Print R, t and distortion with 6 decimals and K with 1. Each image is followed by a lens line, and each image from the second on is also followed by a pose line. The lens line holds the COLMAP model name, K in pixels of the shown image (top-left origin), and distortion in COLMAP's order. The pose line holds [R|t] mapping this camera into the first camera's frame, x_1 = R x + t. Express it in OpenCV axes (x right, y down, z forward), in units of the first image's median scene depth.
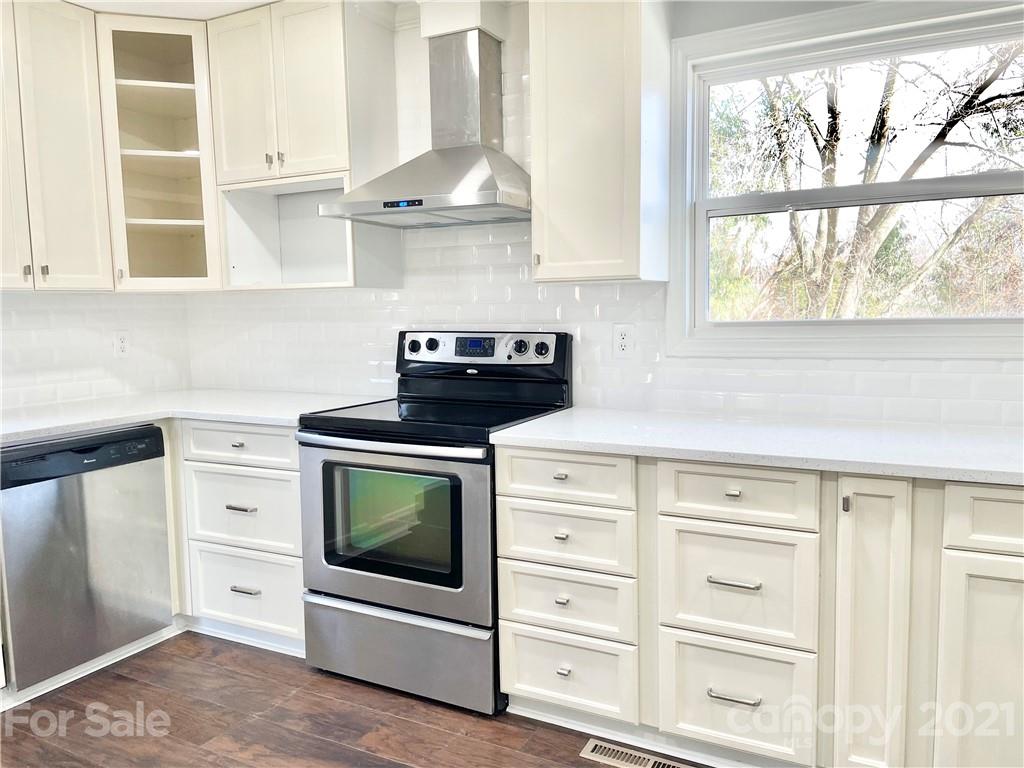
lens RADIAL K [[772.1, 0, 511.1], [0, 772.1, 387.1], [0, 0, 1]] dist [0.092406, -0.121426]
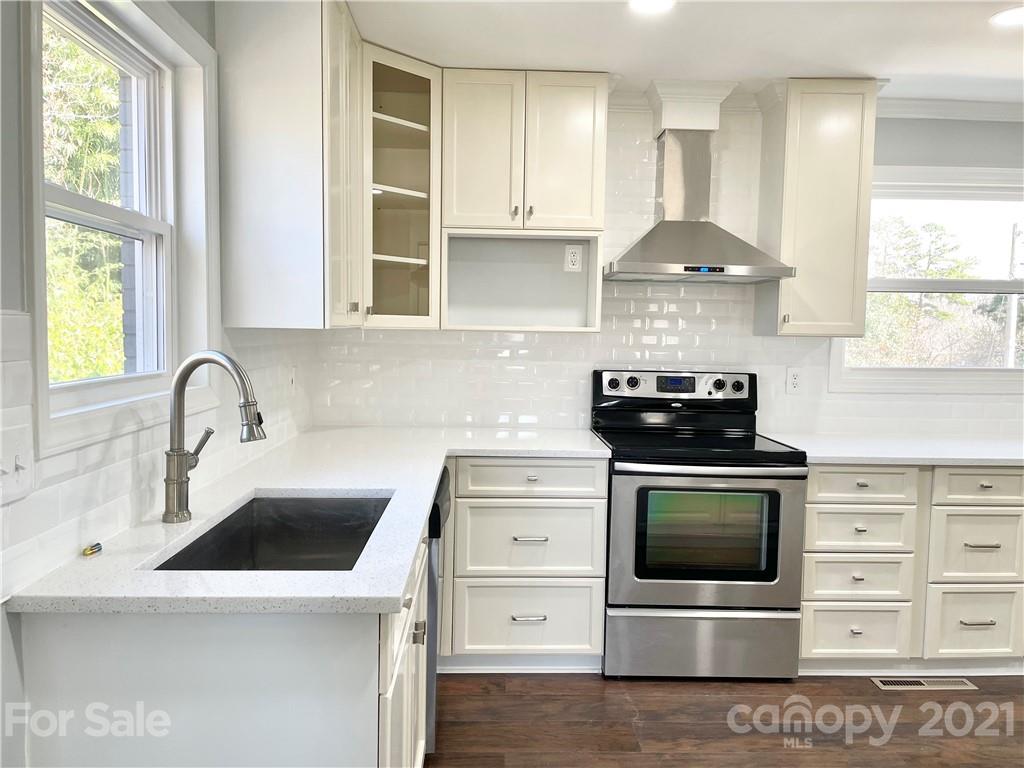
lens RADIAL K [[772.1, 0, 513.3], [0, 772.1, 377.2], [0, 0, 1]] dist [0.092406, -0.121426]
pose [[0.864042, 0.000856, 0.503420, -0.895795], [0.020030, 0.999148, -0.036079, -0.026041], [-0.503022, 0.041257, 0.863289, 0.096423]]
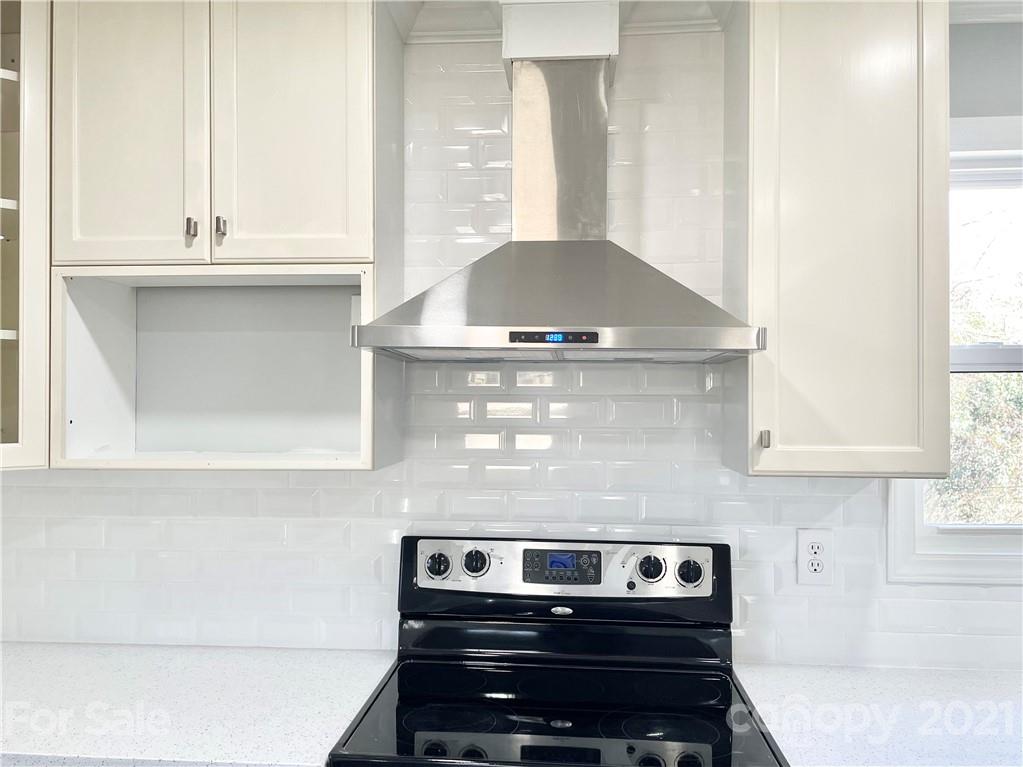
lens RADIAL K [[855.8, 0, 496.9], [0, 855.8, 395.2], [0, 0, 1]] dist [0.080791, -0.091857]
pose [[0.921170, 0.021376, 0.388573, -0.363387], [0.023372, 0.993649, -0.110069, -0.115320], [-0.388458, 0.110474, 0.914820, 0.416916]]
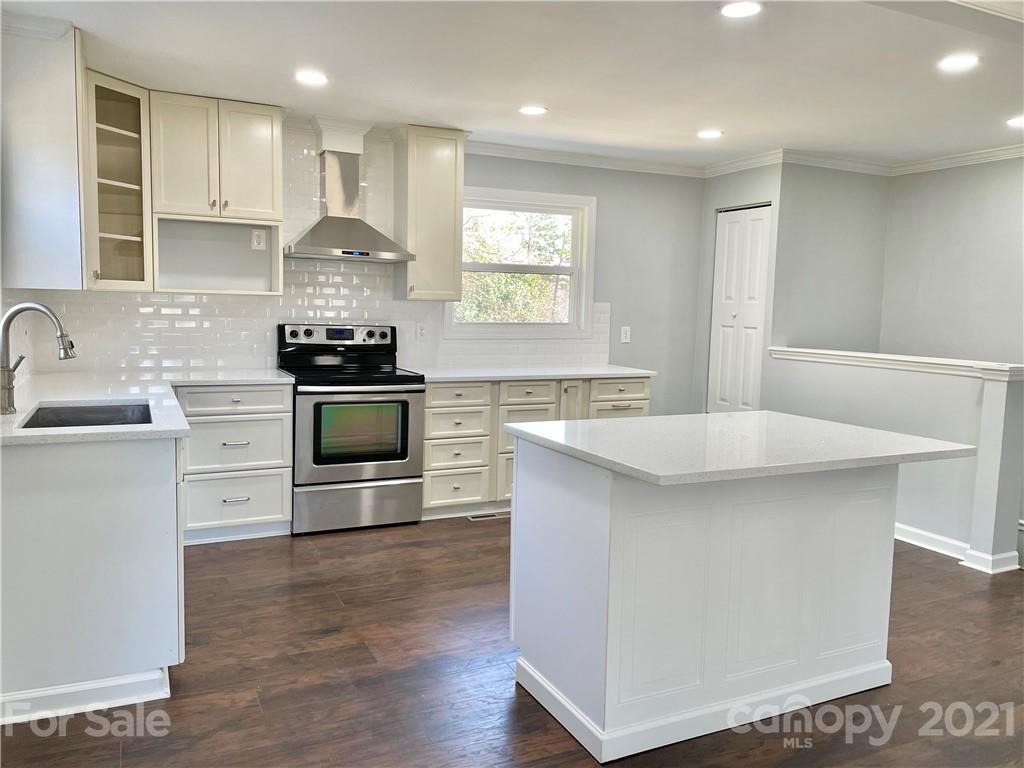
lens RADIAL K [[772.1, 0, 503.7], [0, 772.1, 379.9], [0, 0, 1]] dist [0.092406, -0.121426]
pose [[0.597806, -0.046916, 0.800267, -1.218474], [0.050226, 0.998517, 0.021019, 0.029458], [-0.800066, 0.027629, 0.599275, -0.290559]]
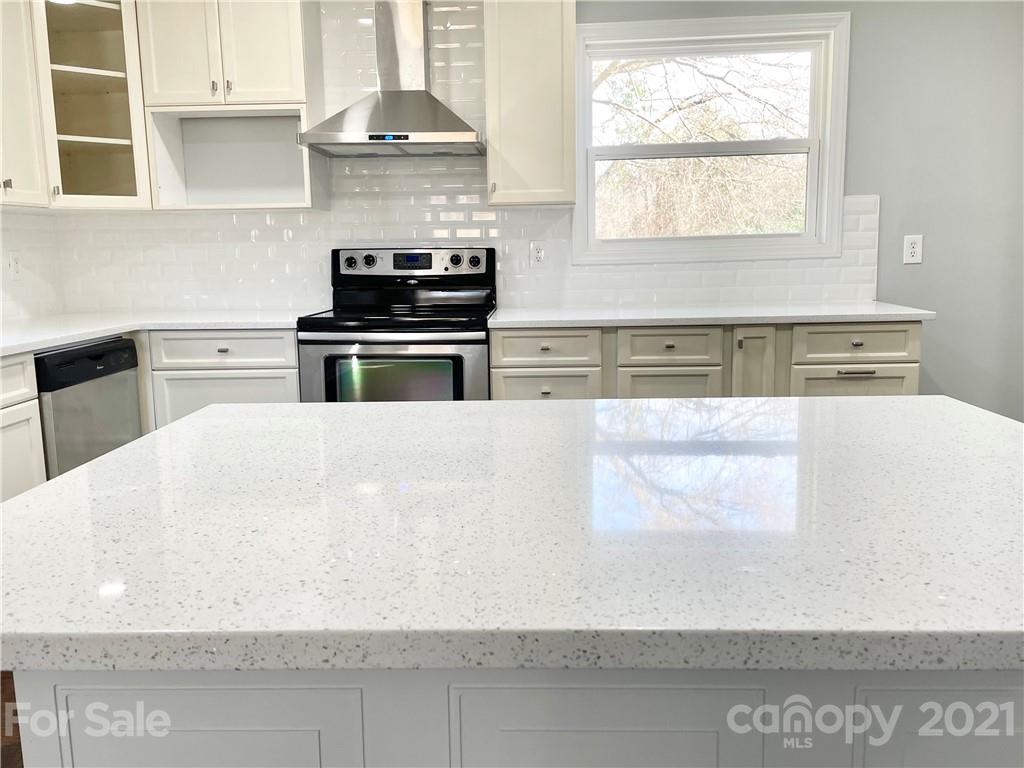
lens RADIAL K [[856.6, 0, 505.7], [0, 856.6, 375.2], [0, 0, 1]] dist [0.080791, -0.091857]
pose [[0.904883, -0.061938, 0.421130, -0.499925], [0.047488, 0.997870, 0.044724, 0.072822], [-0.423003, -0.020471, 0.905897, -0.266889]]
